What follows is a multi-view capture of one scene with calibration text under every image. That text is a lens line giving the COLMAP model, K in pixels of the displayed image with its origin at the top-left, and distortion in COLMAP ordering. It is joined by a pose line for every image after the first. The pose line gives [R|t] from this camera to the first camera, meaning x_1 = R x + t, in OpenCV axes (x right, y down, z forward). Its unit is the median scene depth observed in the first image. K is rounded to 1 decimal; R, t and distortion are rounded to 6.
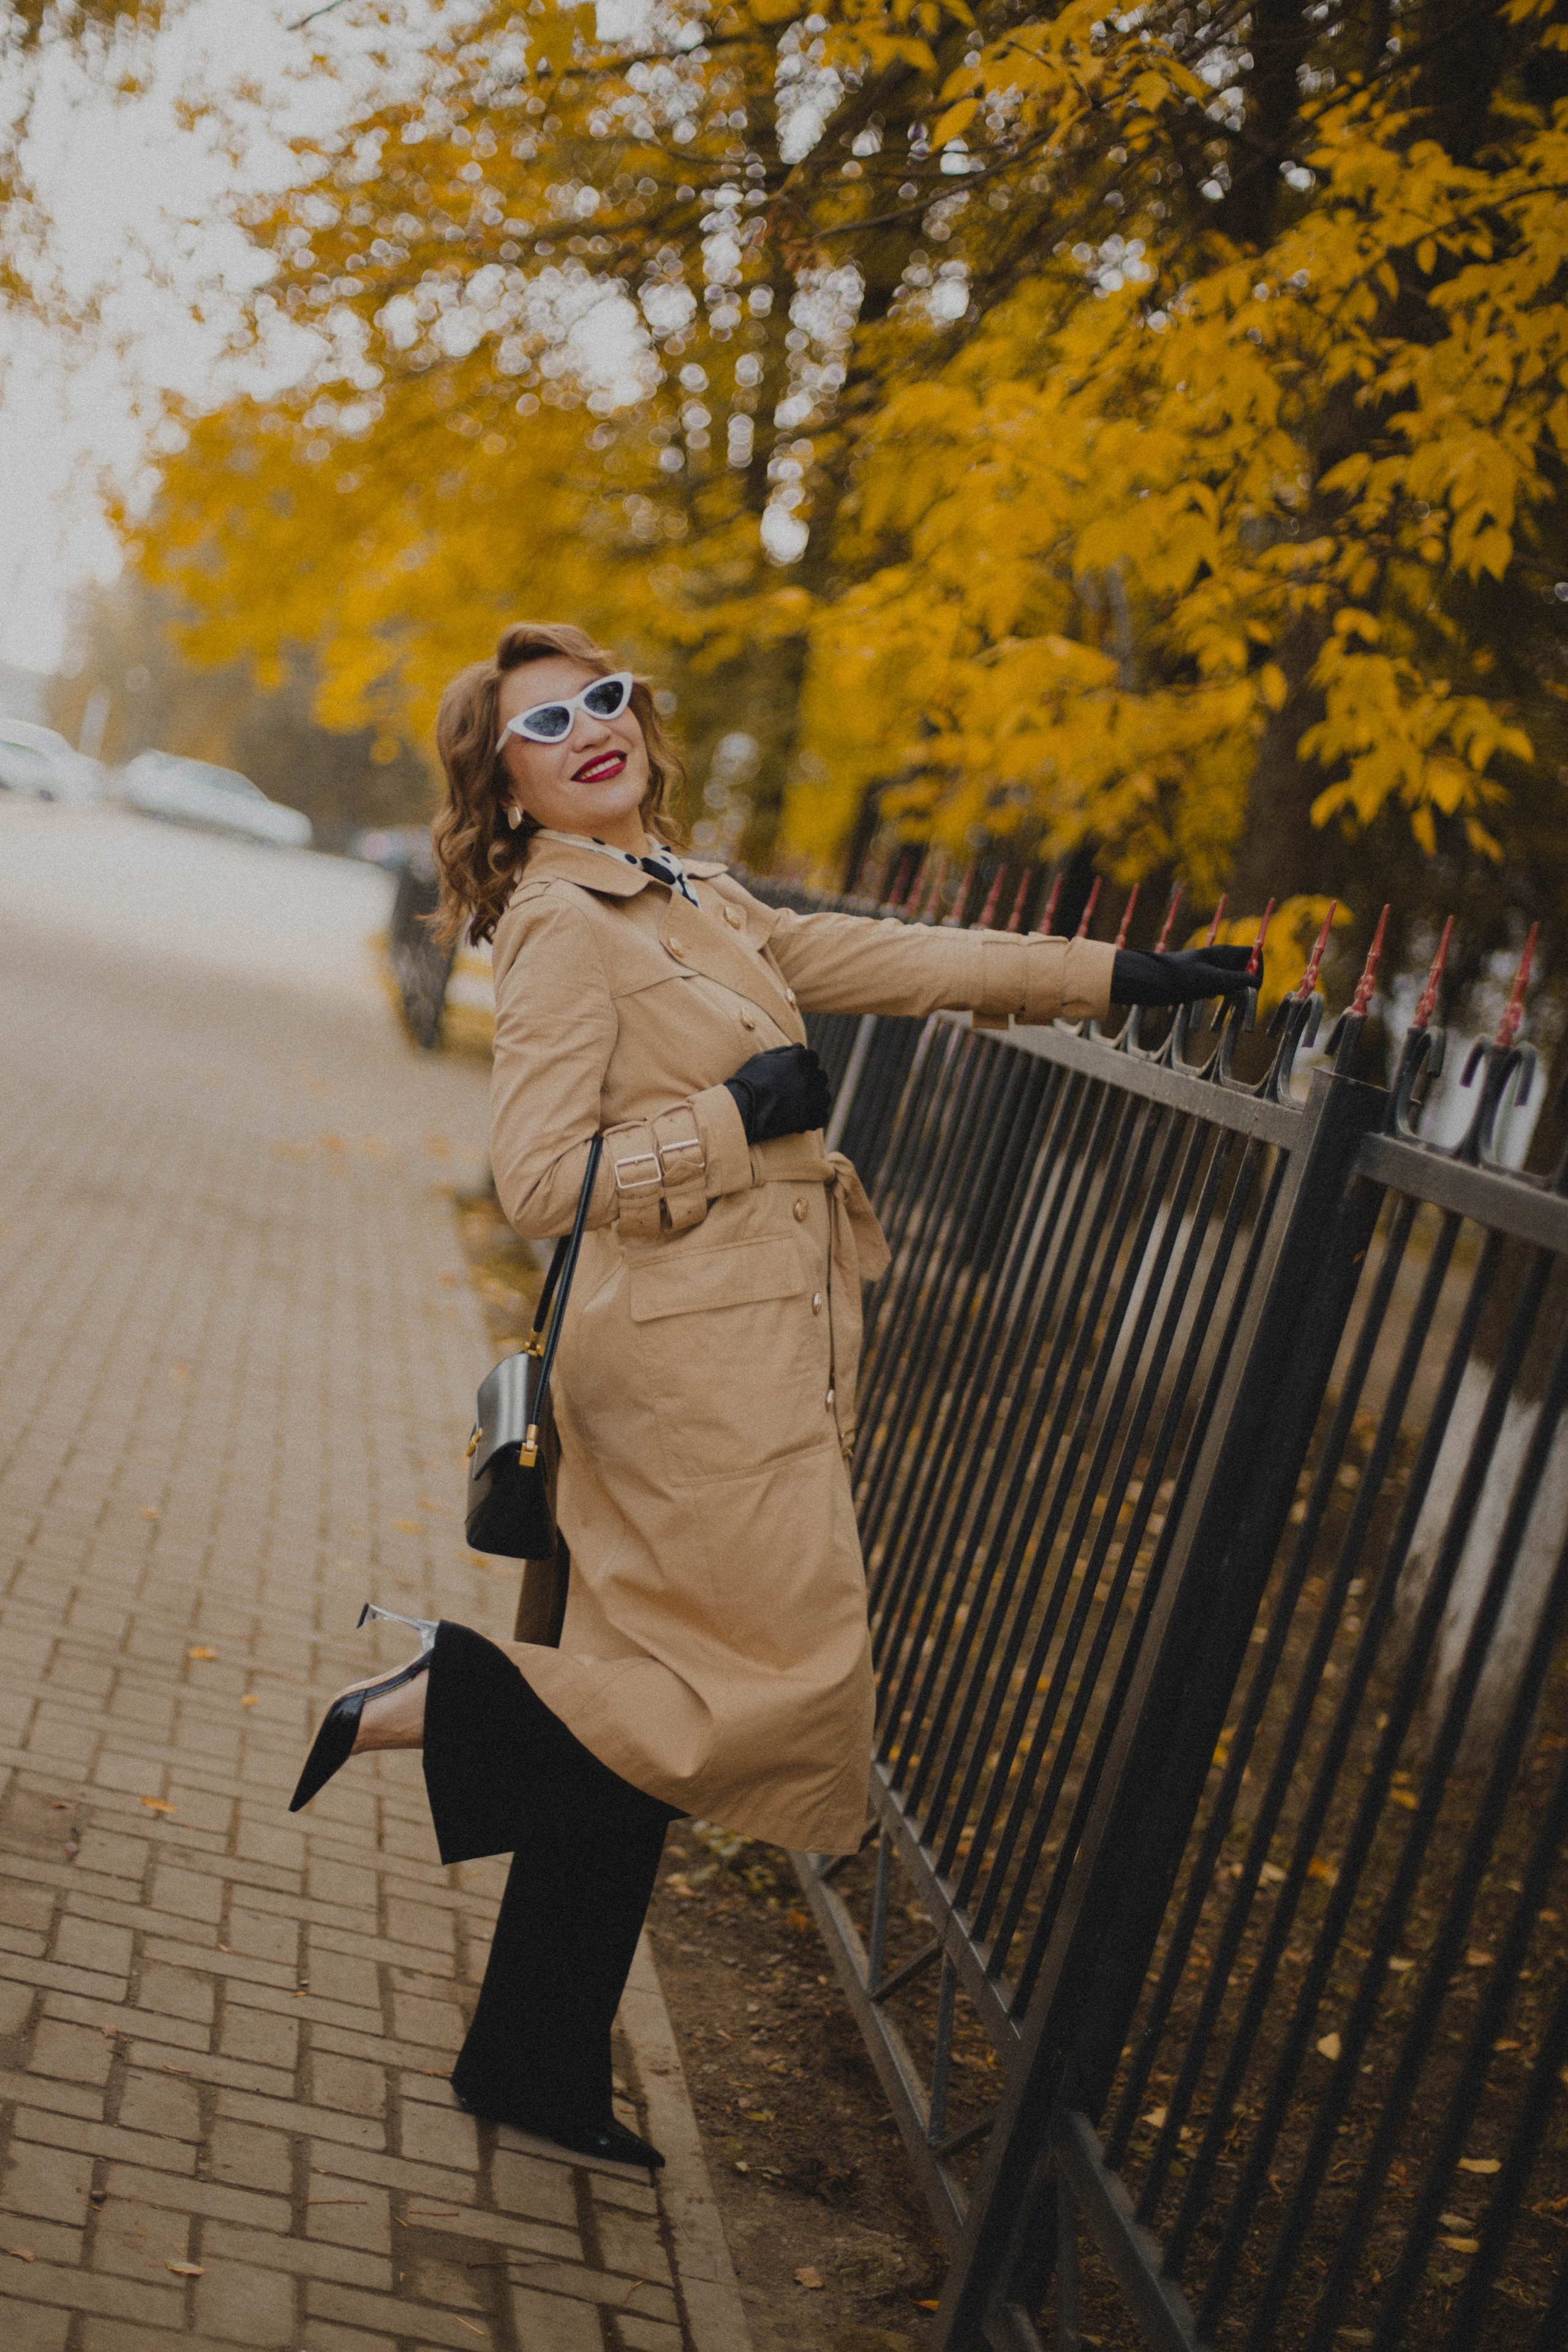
lens RADIAL K [[3873.0, 0, 784.0], [0, 3873.0, 1176.0], [0, 0, 1]] dist [-0.125841, 0.098010]
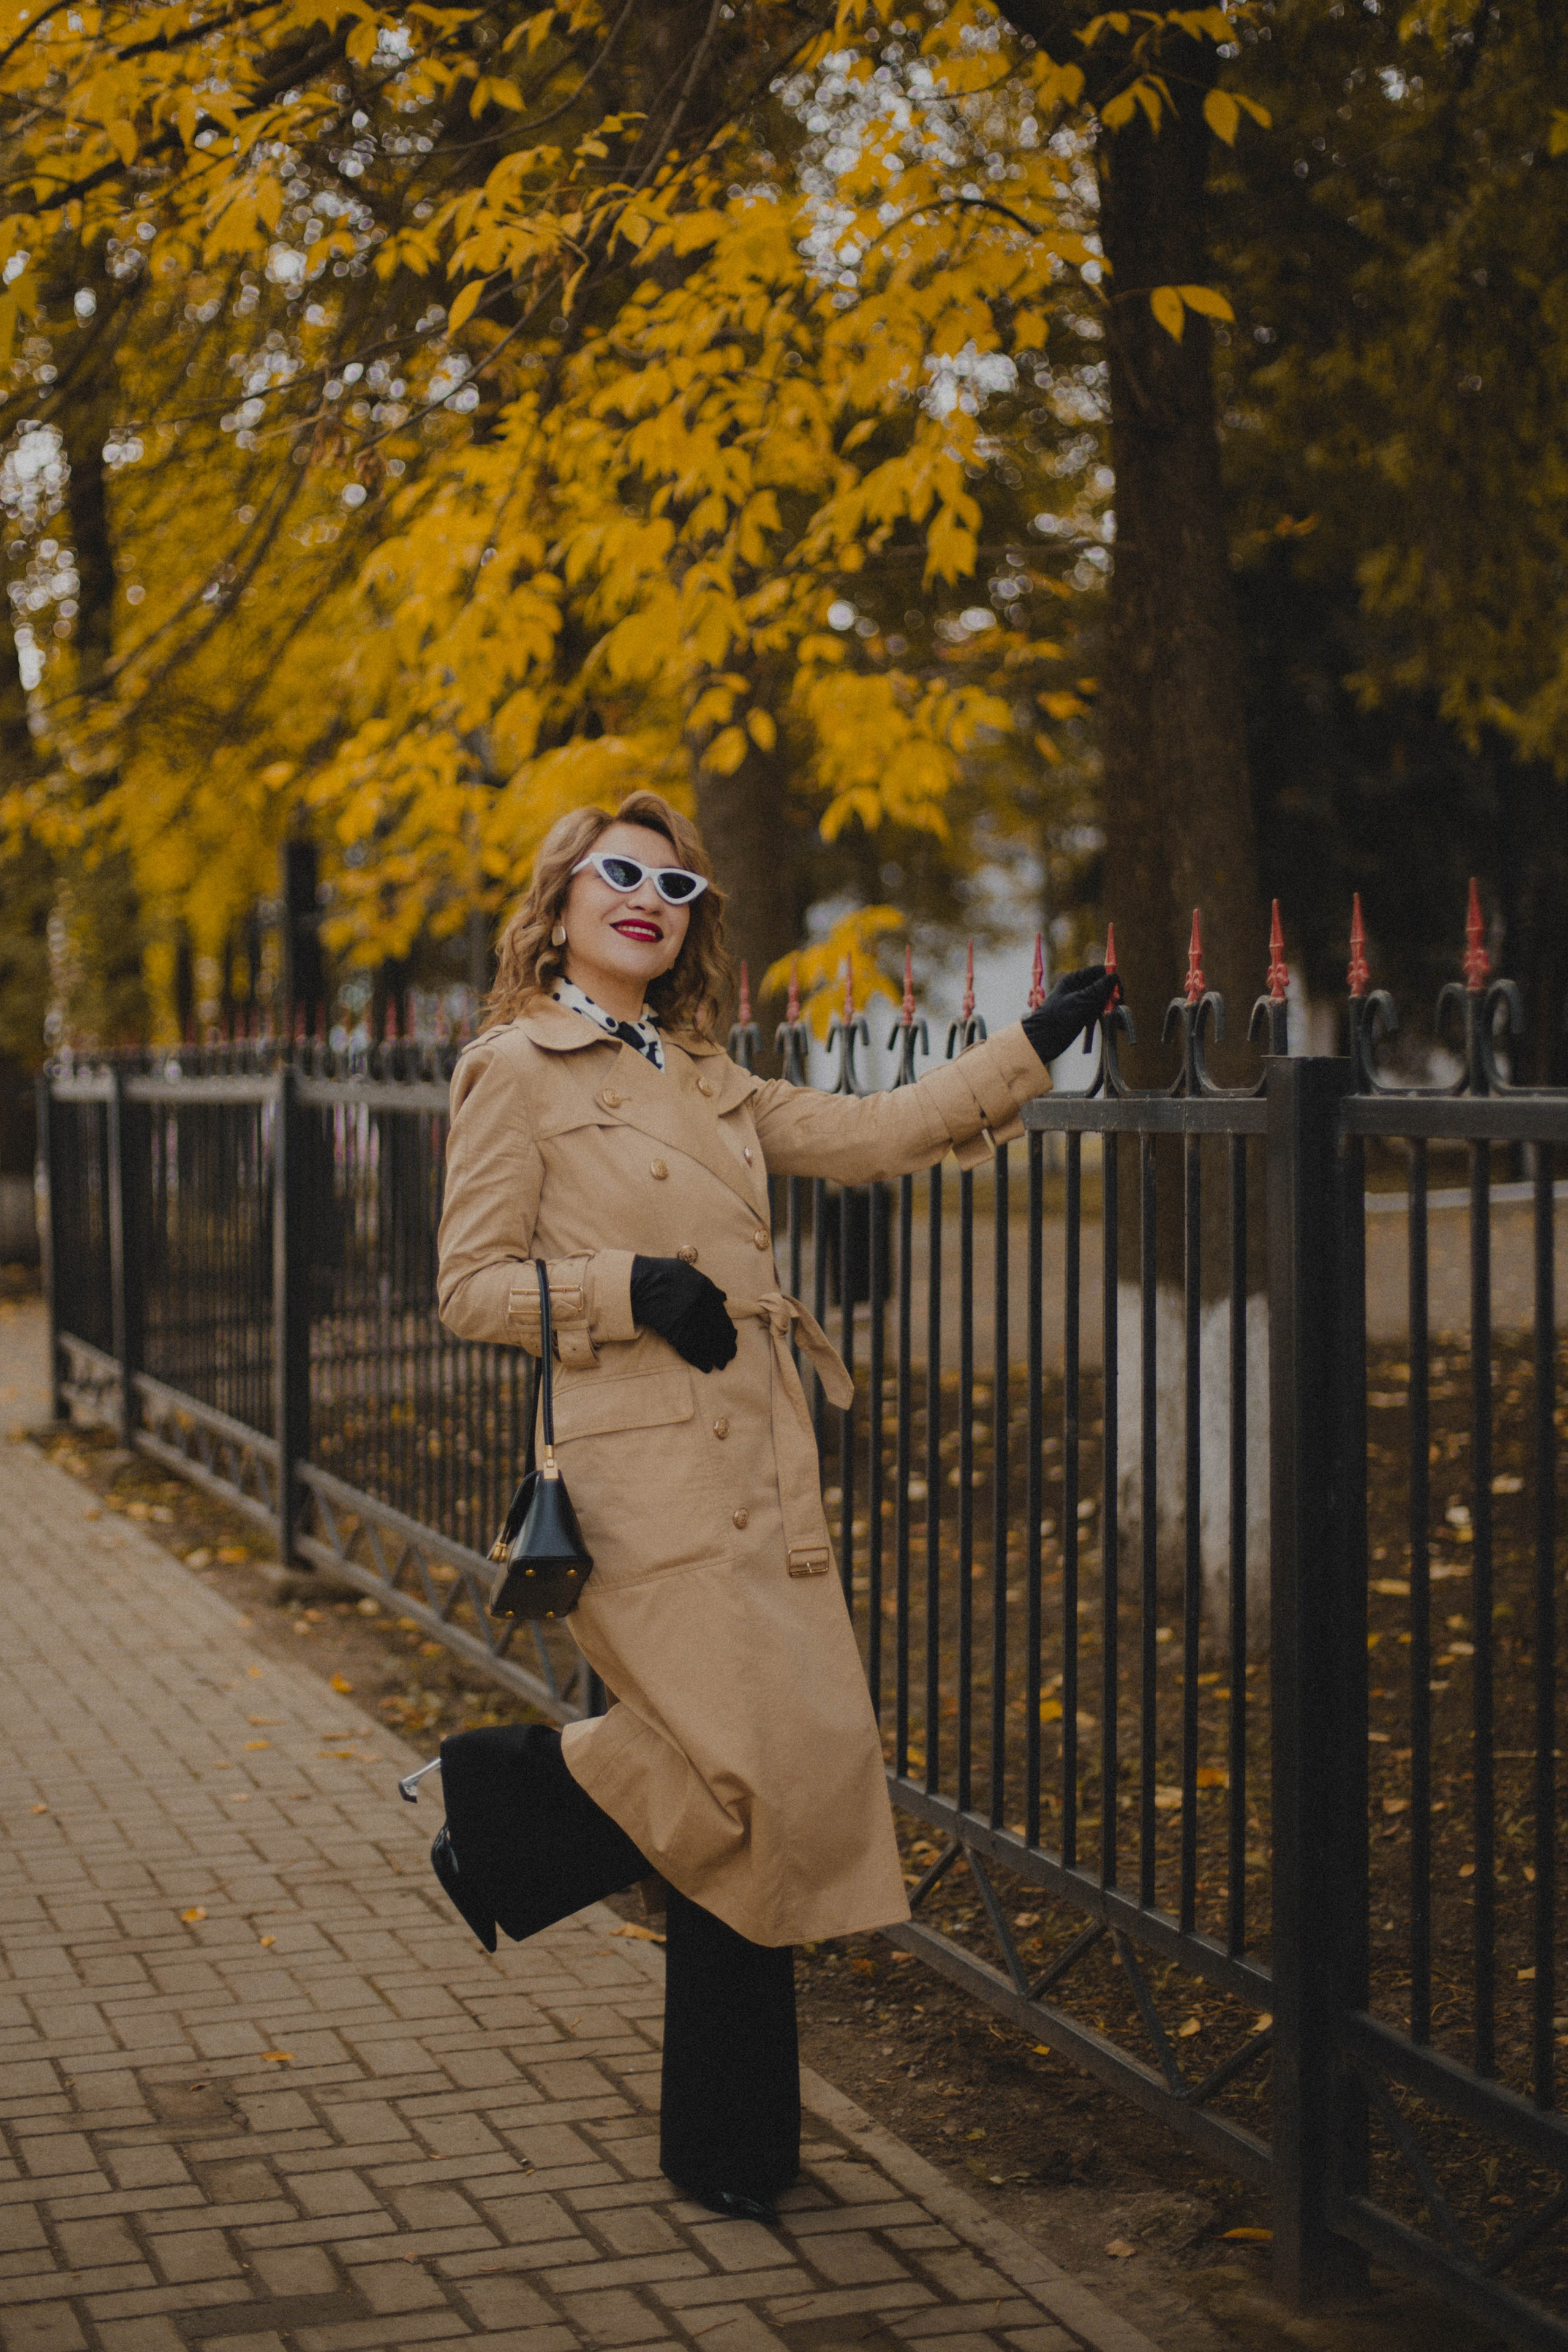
lens RADIAL K [[3873.0, 0, 784.0], [0, 3873.0, 1176.0], [0, 0, 1]] dist [-0.125841, 0.098010]
pose [[0.940699, -0.293648, 0.169873, -0.137921], [0.296251, 0.955053, 0.010398, -0.033089], [-0.165291, 0.040544, 0.985411, -0.052004]]
